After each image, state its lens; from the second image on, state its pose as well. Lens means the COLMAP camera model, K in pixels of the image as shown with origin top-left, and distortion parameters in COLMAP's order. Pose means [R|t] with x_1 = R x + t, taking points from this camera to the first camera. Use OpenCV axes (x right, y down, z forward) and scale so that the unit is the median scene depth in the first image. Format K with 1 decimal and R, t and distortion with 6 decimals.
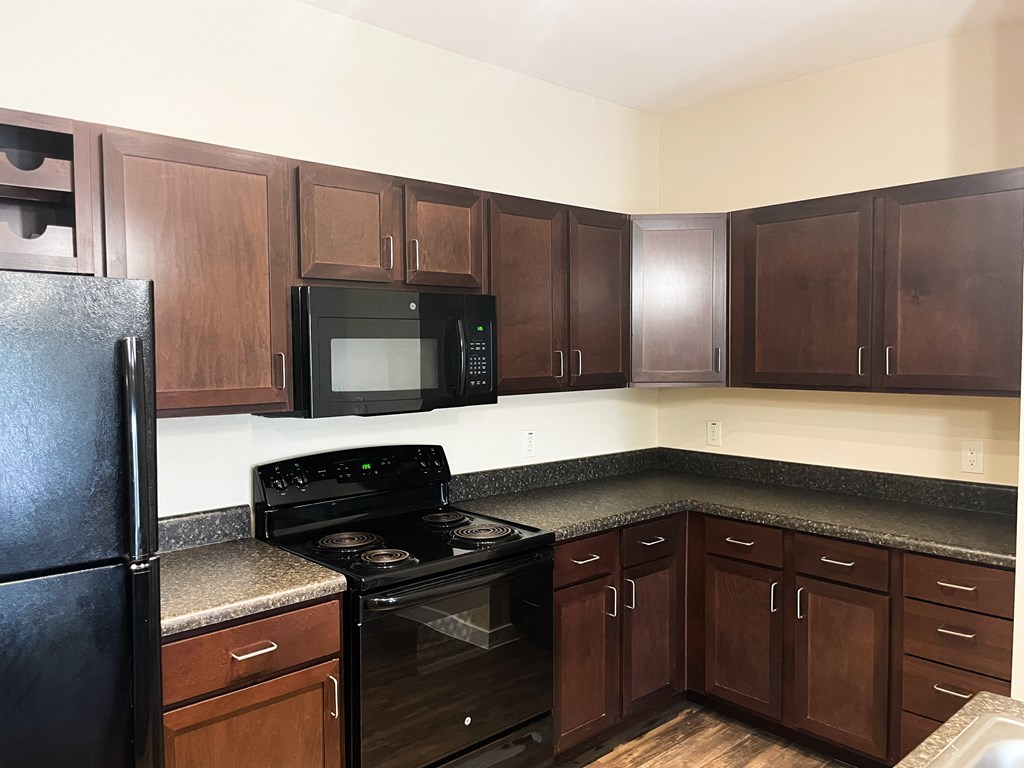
lens RADIAL K [[787.2, 0, 522.1], [0, 787.2, 384.1], [0, 0, 1]] dist [0.034080, -0.049560]
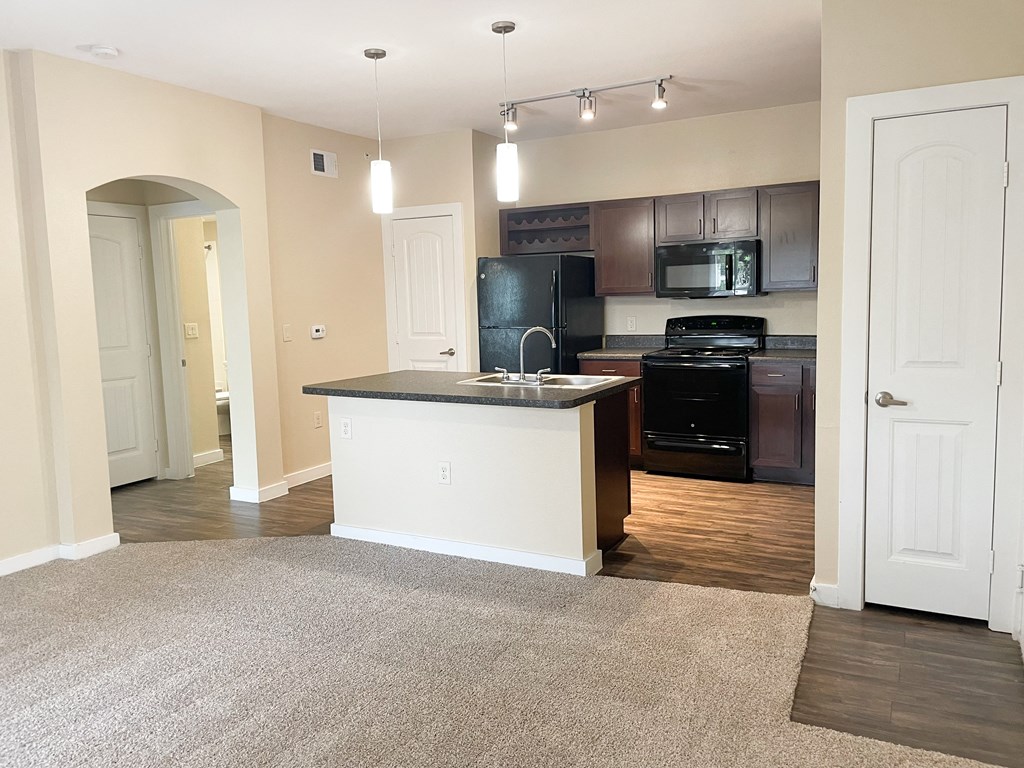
lens RADIAL K [[787.2, 0, 511.8], [0, 787.2, 385.4], [0, 0, 1]] dist [0.034080, -0.049560]
pose [[0.309225, 0.099354, -0.945785, 1.891355], [-0.017771, 0.994958, 0.098709, 0.074700], [0.950823, -0.013716, 0.309431, -0.243234]]
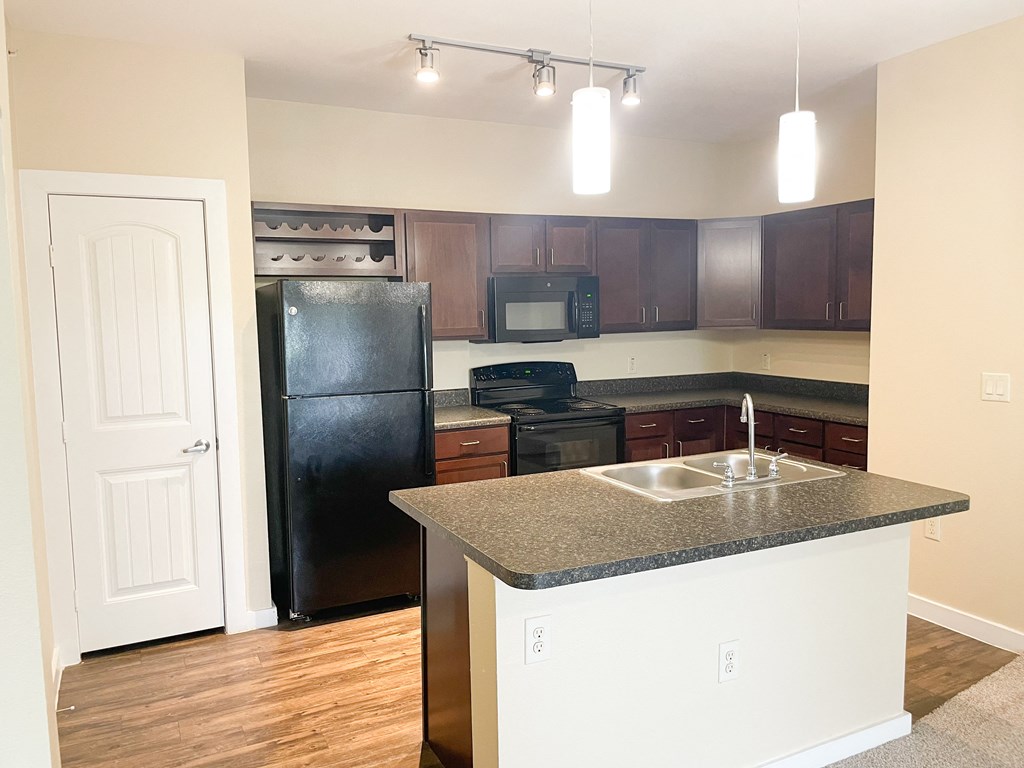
lens RADIAL K [[787.2, 0, 515.0], [0, 787.2, 380.9], [0, 0, 1]] dist [0.034080, -0.049560]
pose [[0.961393, 0.013613, -0.274843, 0.304322], [0.000557, 0.998677, 0.051414, 0.033900], [0.275179, -0.049582, 0.960113, -0.846503]]
